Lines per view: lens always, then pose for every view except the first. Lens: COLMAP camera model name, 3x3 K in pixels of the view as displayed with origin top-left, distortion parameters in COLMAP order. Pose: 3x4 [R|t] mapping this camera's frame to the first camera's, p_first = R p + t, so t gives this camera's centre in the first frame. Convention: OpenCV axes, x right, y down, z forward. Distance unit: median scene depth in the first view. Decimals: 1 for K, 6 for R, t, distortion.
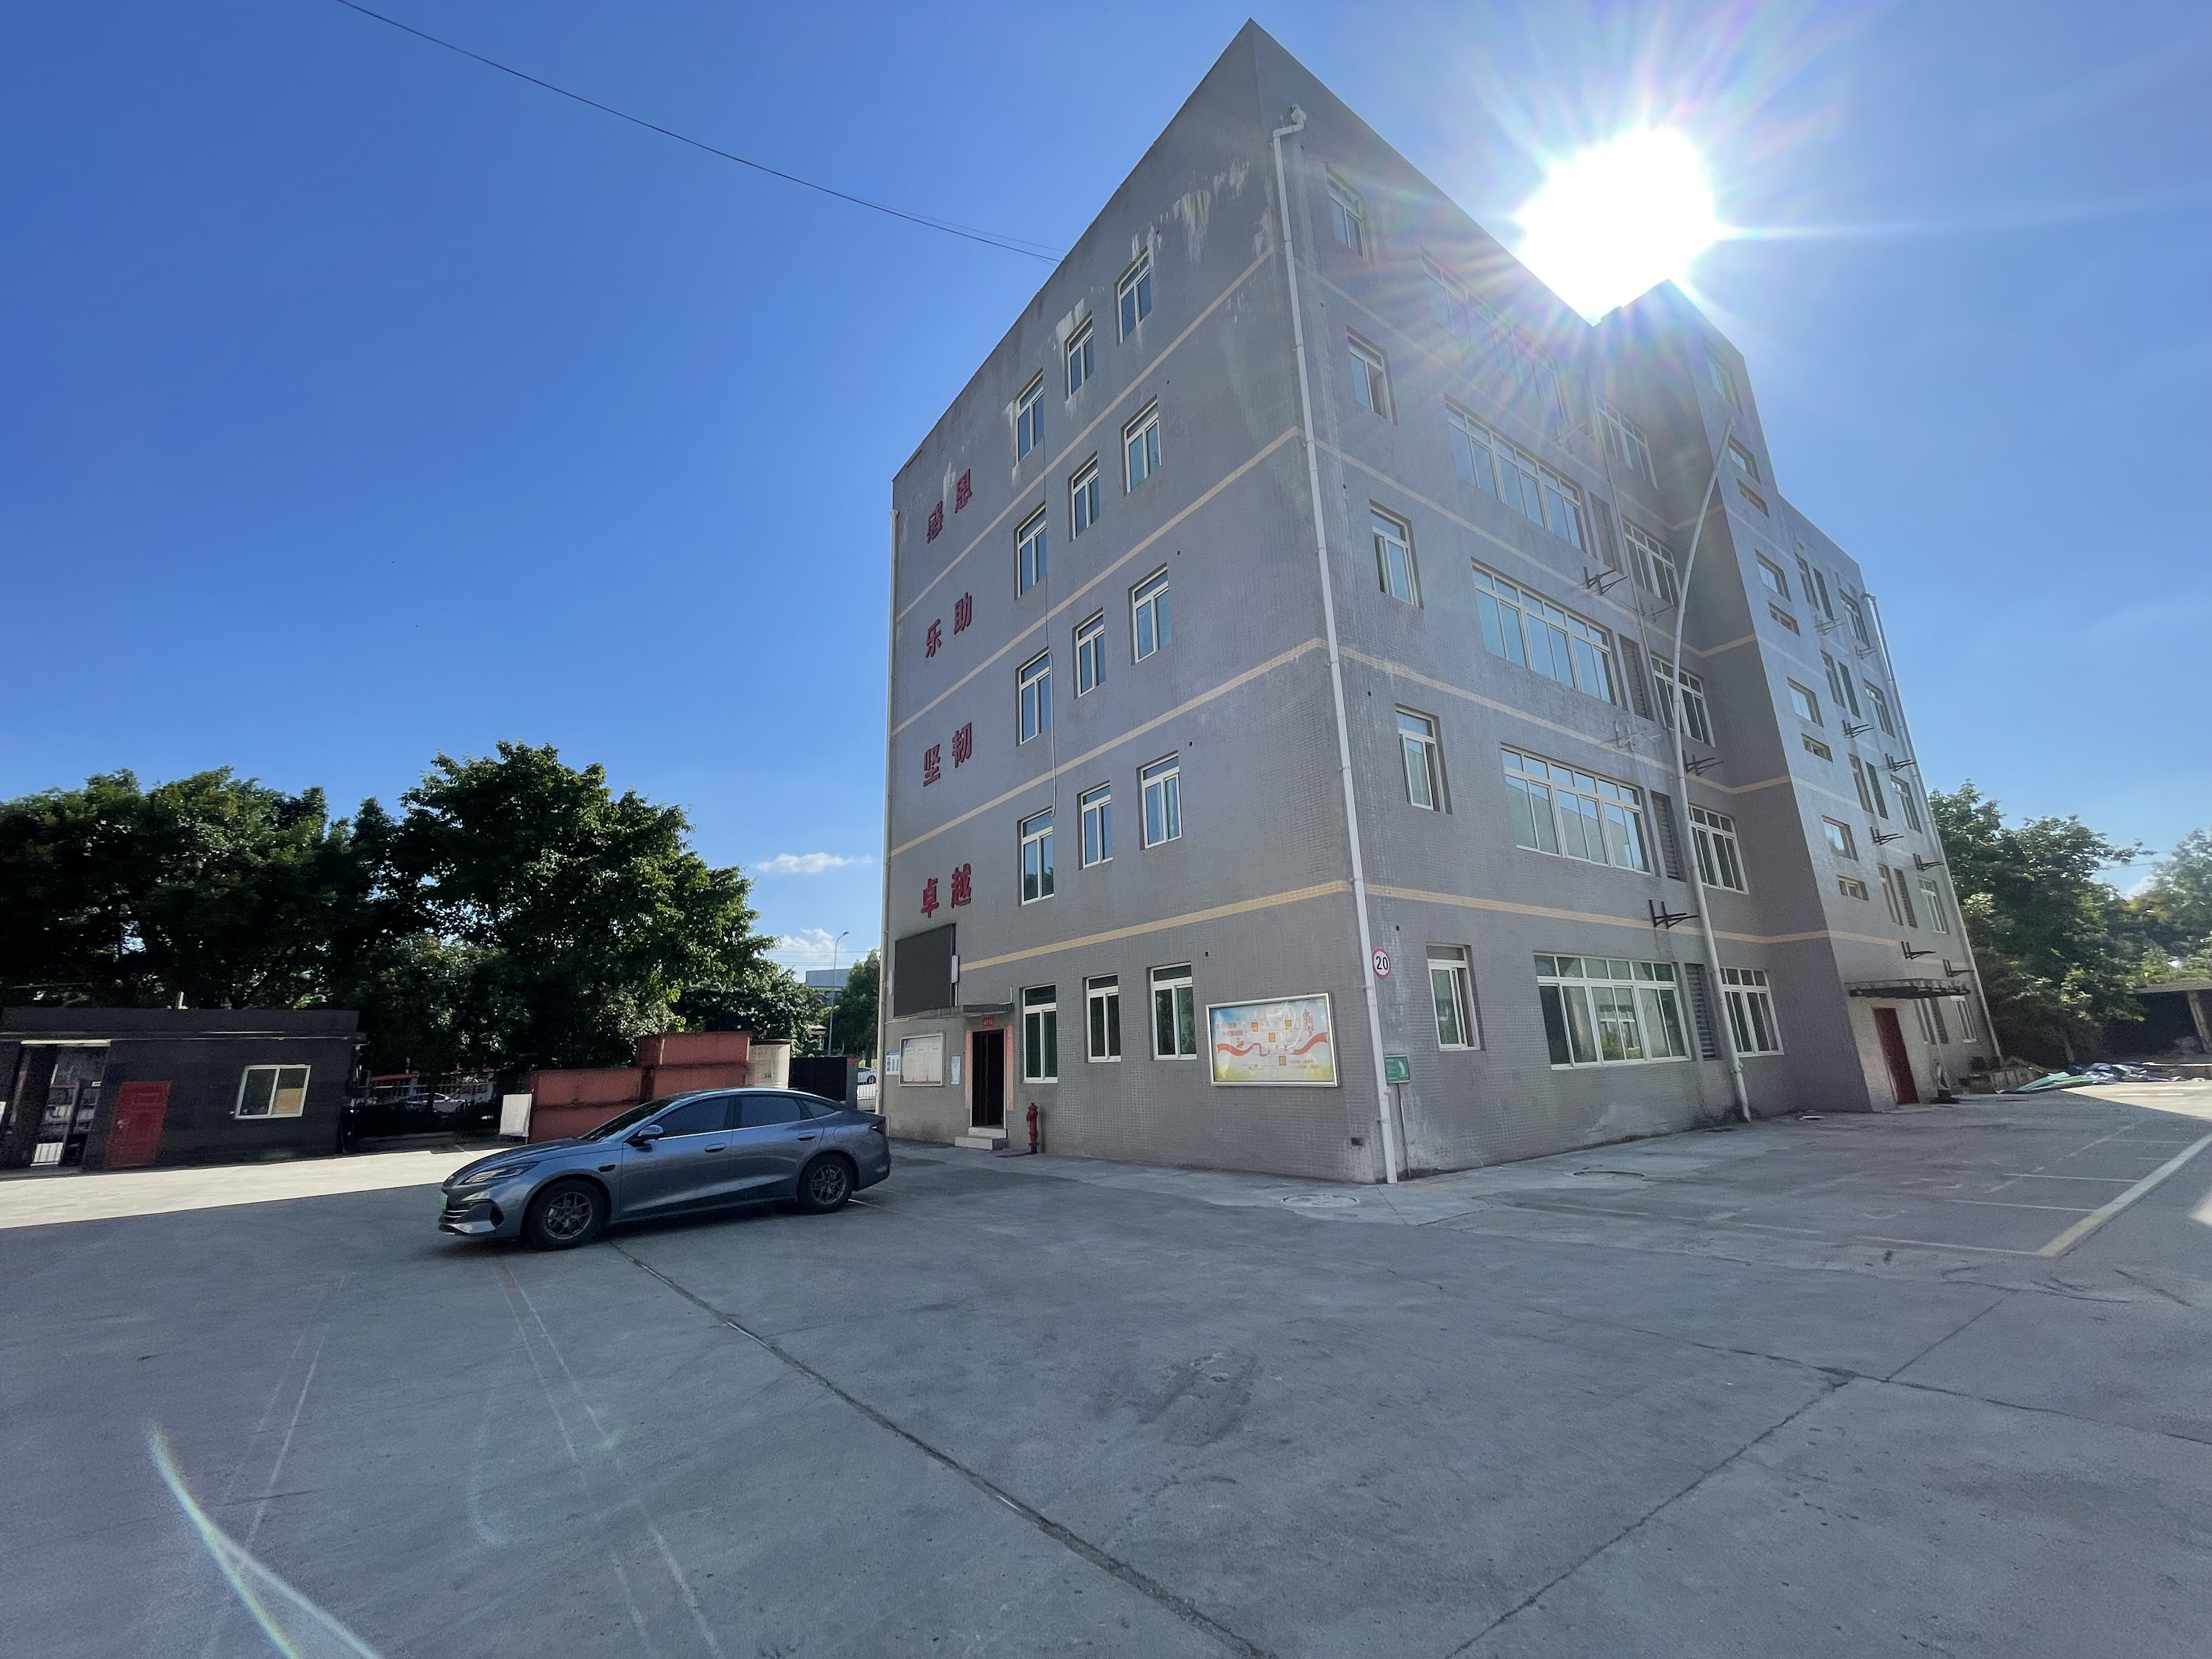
lens RADIAL K [[893.1, 0, 1094.2], [0, 893.1, 825.1], [0, 0, 1]] dist [-0.006769, 0.002876]
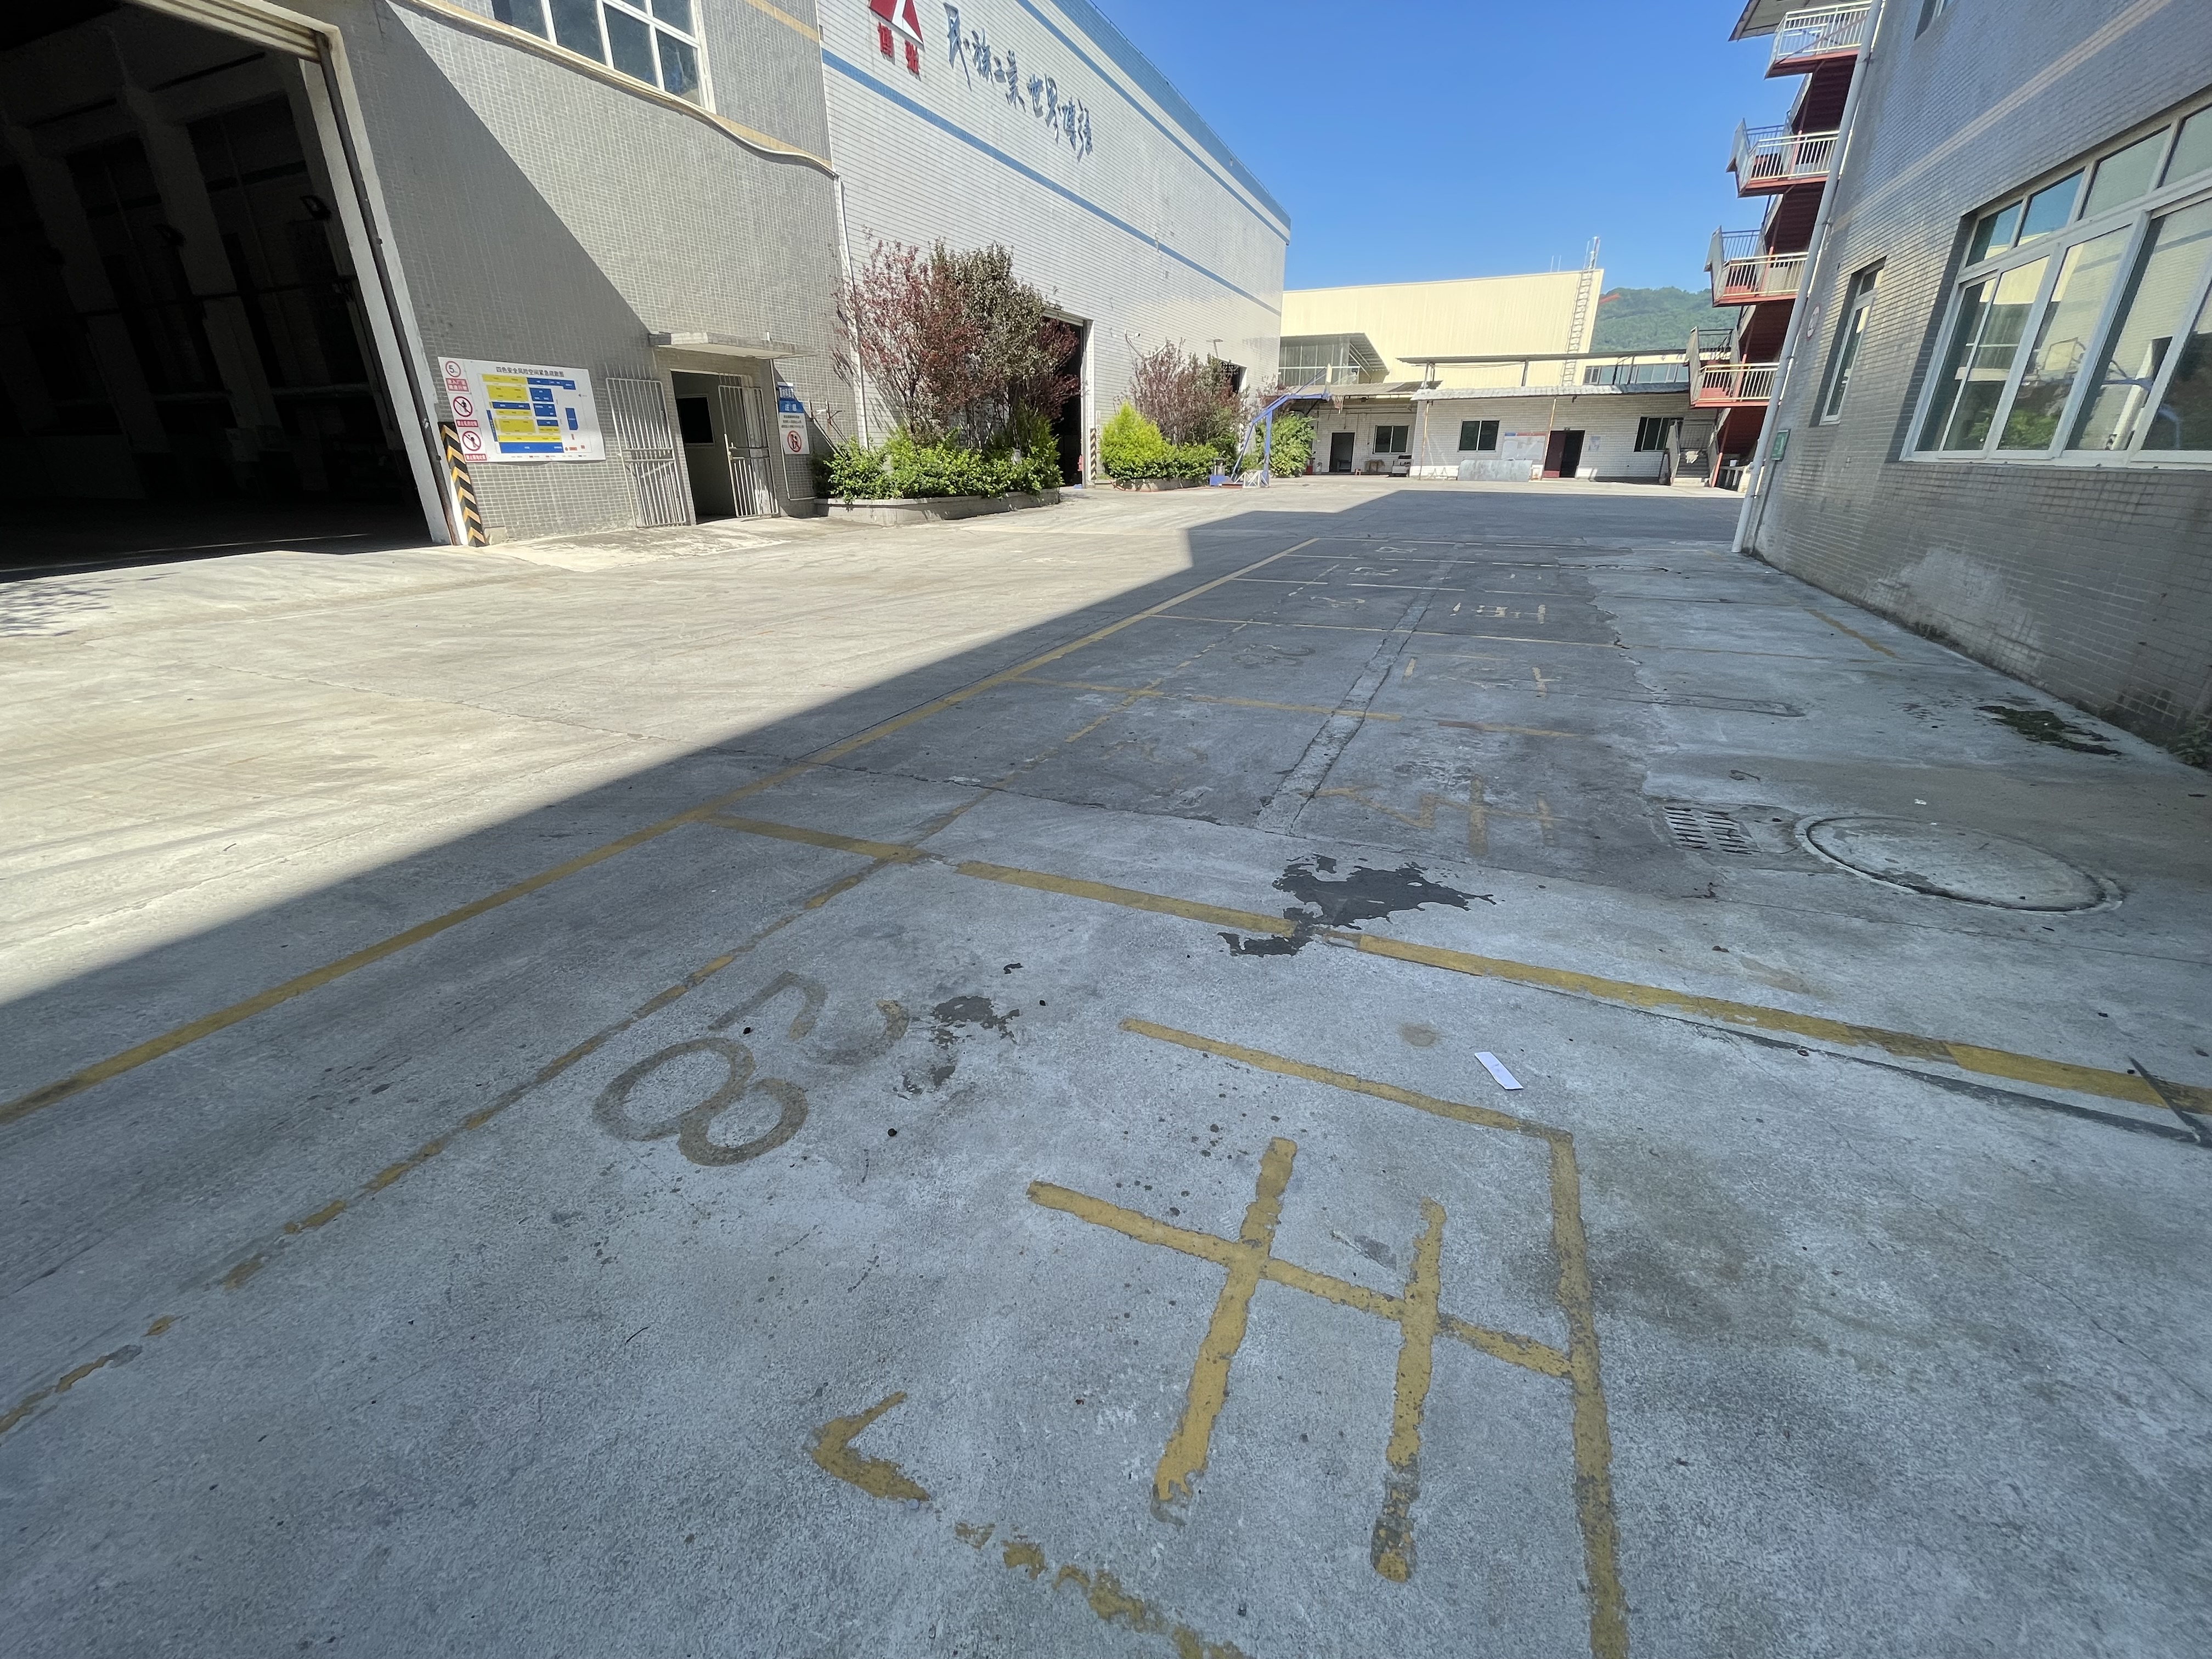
lens RADIAL K [[893.1, 0, 1094.2], [0, 893.1, 825.1], [0, 0, 1]] dist [-0.006769, 0.002876]
pose [[-0.856127, 0.234403, -0.460545, 1.019282], [0.164620, 0.968486, 0.186910, 0.248988], [0.489844, 0.084203, -0.867734, 1.015805]]
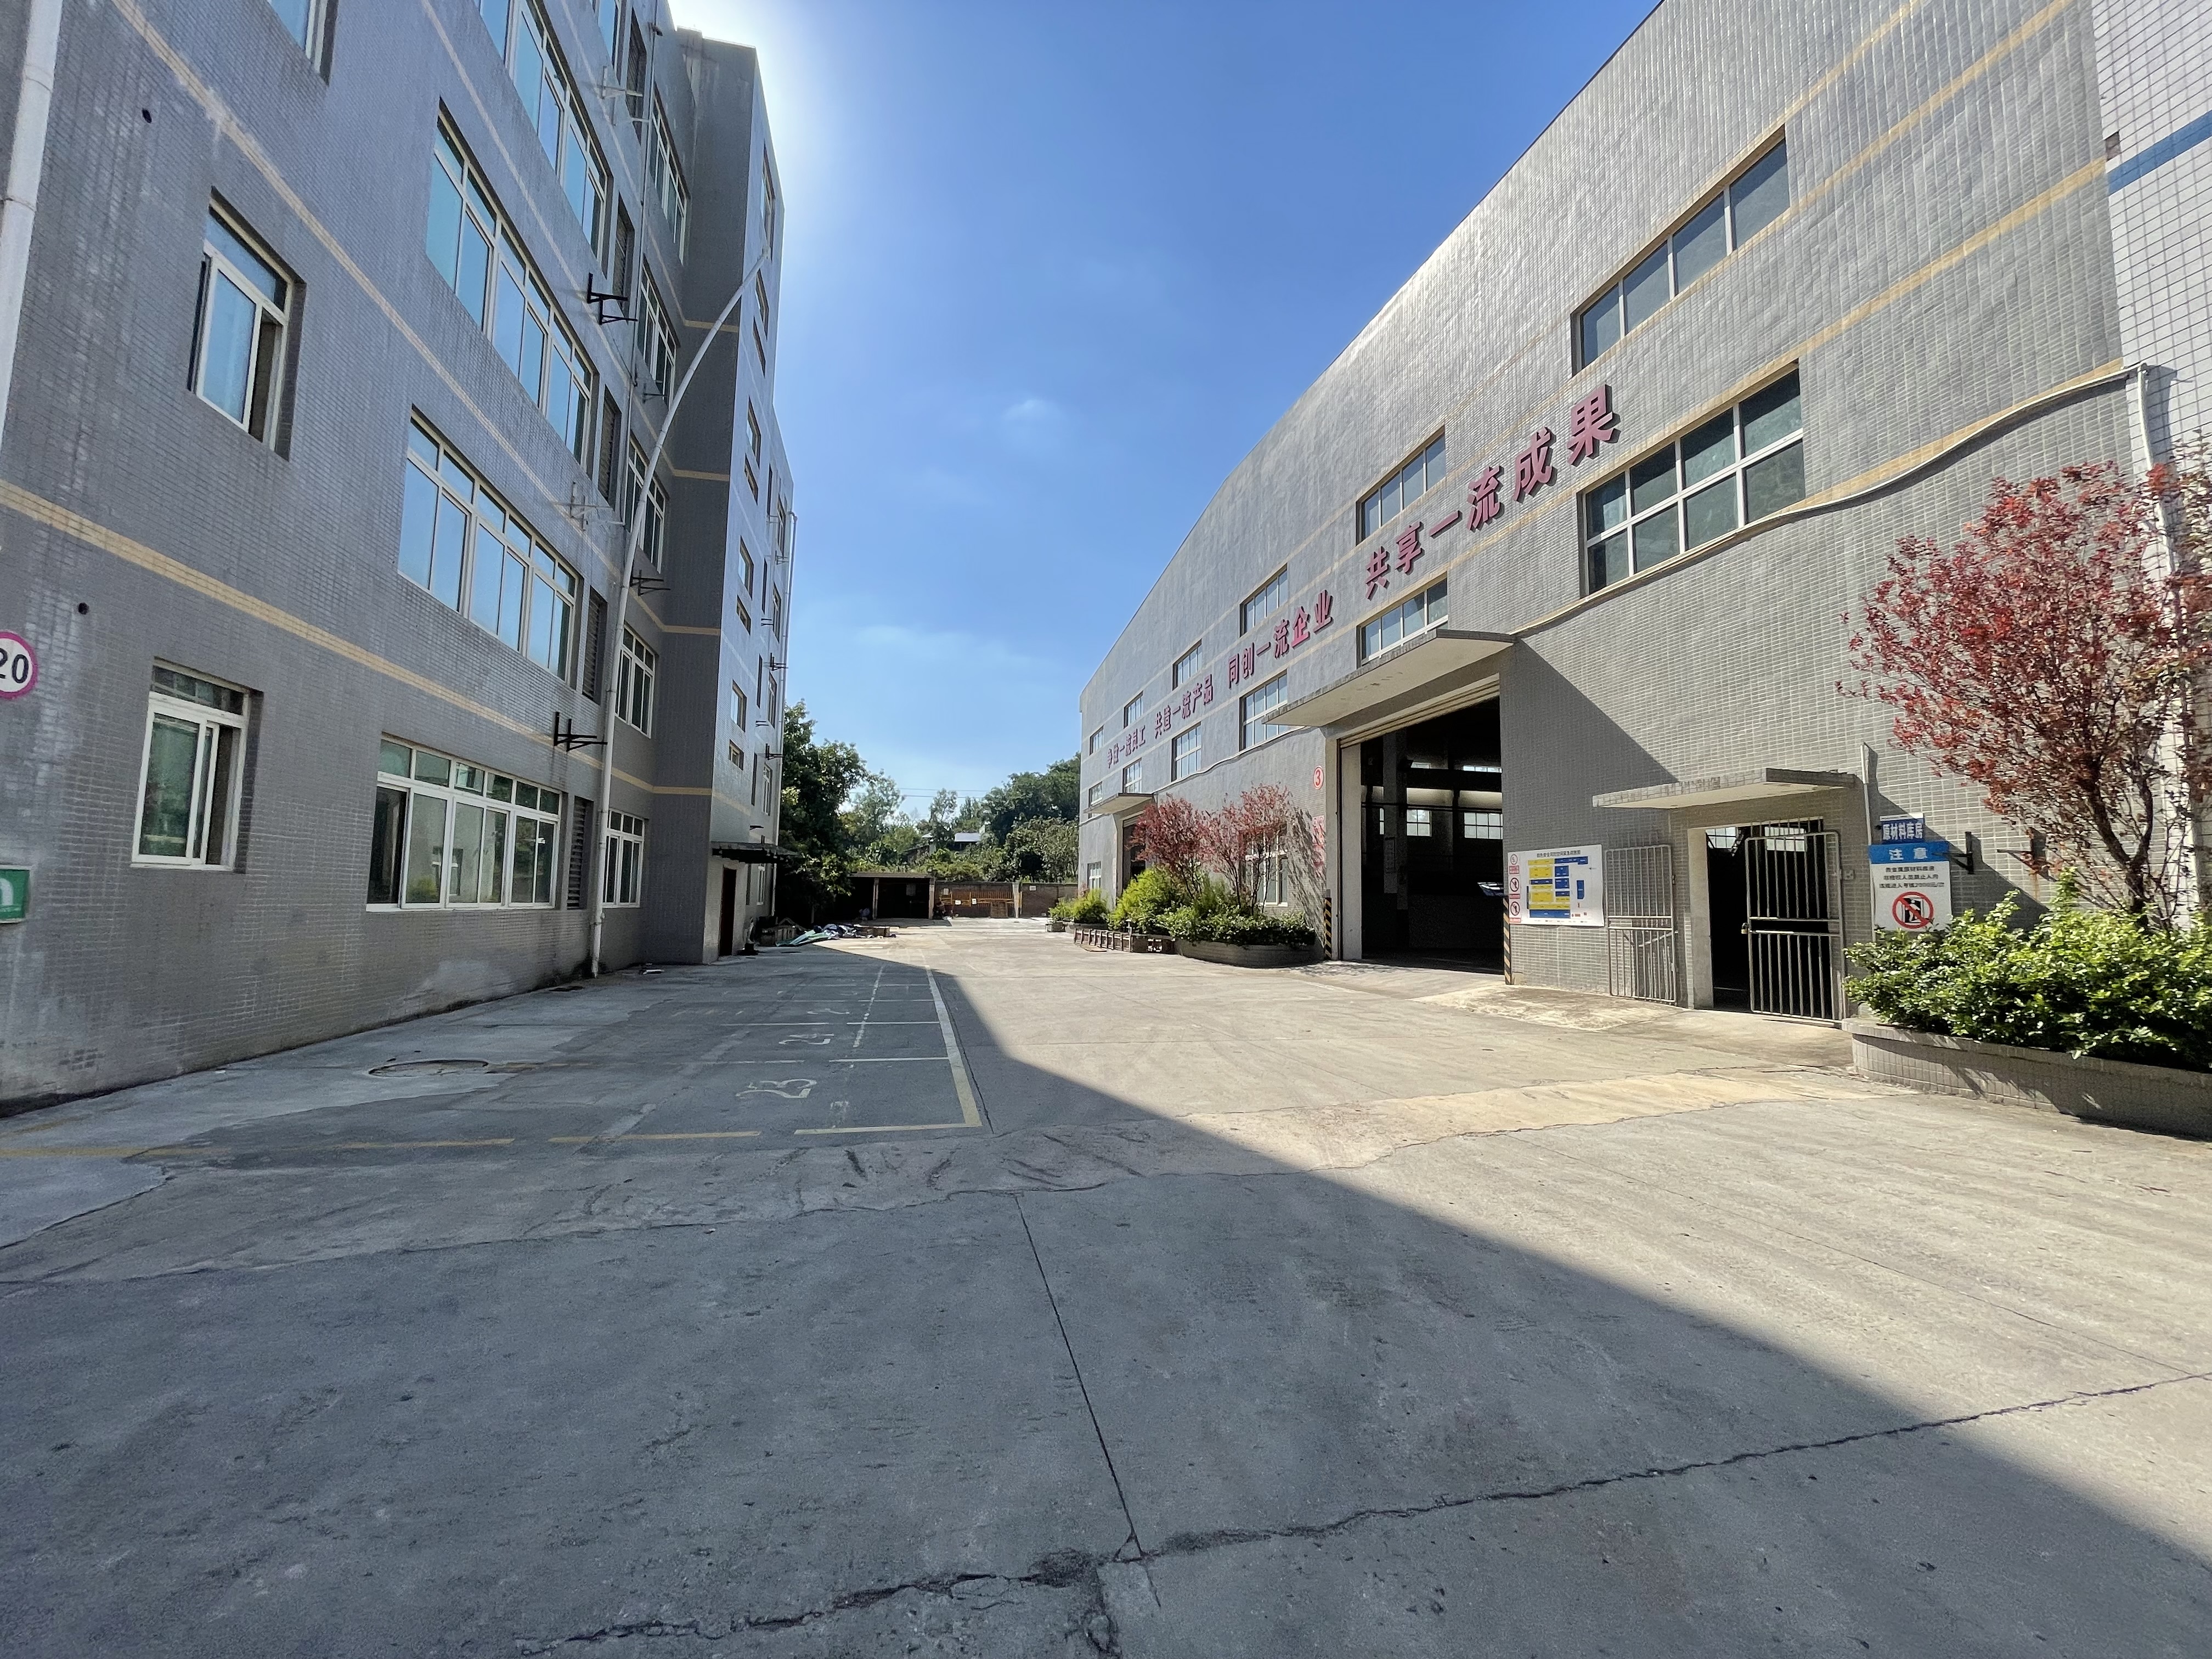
lens RADIAL K [[893.1, 0, 1094.2], [0, 893.1, 825.1], [0, 0, 1]] dist [-0.006769, 0.002876]
pose [[0.395734, 0.123299, 0.910050, 0.101087], [-0.265041, 0.964115, -0.015371, 0.066888], [-0.879288, -0.235118, 0.414213, 0.225024]]
